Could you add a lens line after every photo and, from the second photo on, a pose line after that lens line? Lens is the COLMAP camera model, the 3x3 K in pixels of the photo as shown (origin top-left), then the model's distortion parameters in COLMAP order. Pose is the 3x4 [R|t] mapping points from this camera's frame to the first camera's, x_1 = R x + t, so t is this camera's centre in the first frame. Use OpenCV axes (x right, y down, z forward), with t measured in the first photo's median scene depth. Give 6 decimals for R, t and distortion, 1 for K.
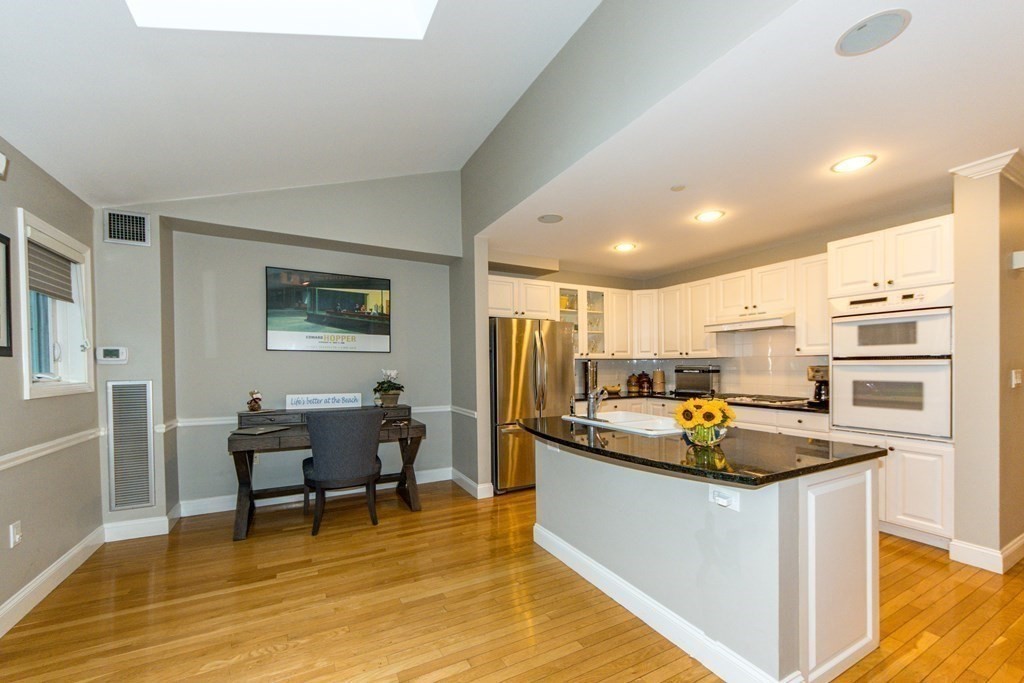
lens RADIAL K [[341.6, 0, 466.0], [0, 341.6, 359.5], [0, 0, 1]] dist [-0.012193, -0.000236]
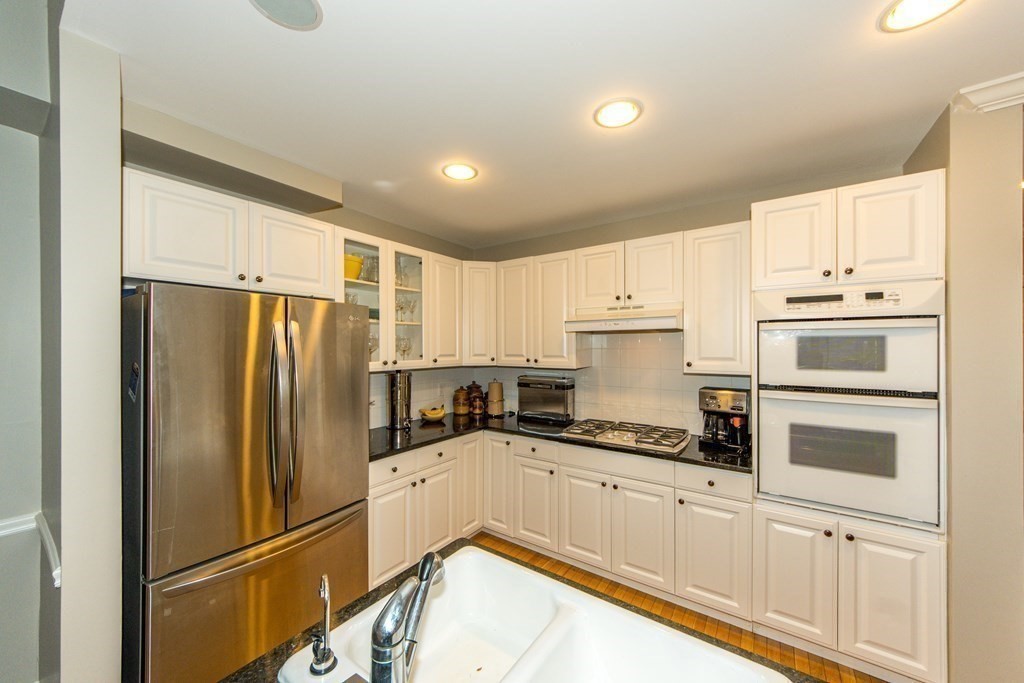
lens RADIAL K [[341.6, 0, 468.5], [0, 341.6, 339.2], [0, 0, 1]] dist [-0.012193, -0.000236]
pose [[0.871104, 0.009849, 0.491000, 0.213779], [-0.009223, 0.999951, -0.003695, -0.059790], [-0.491012, -0.001309, 0.871152, 0.506073]]
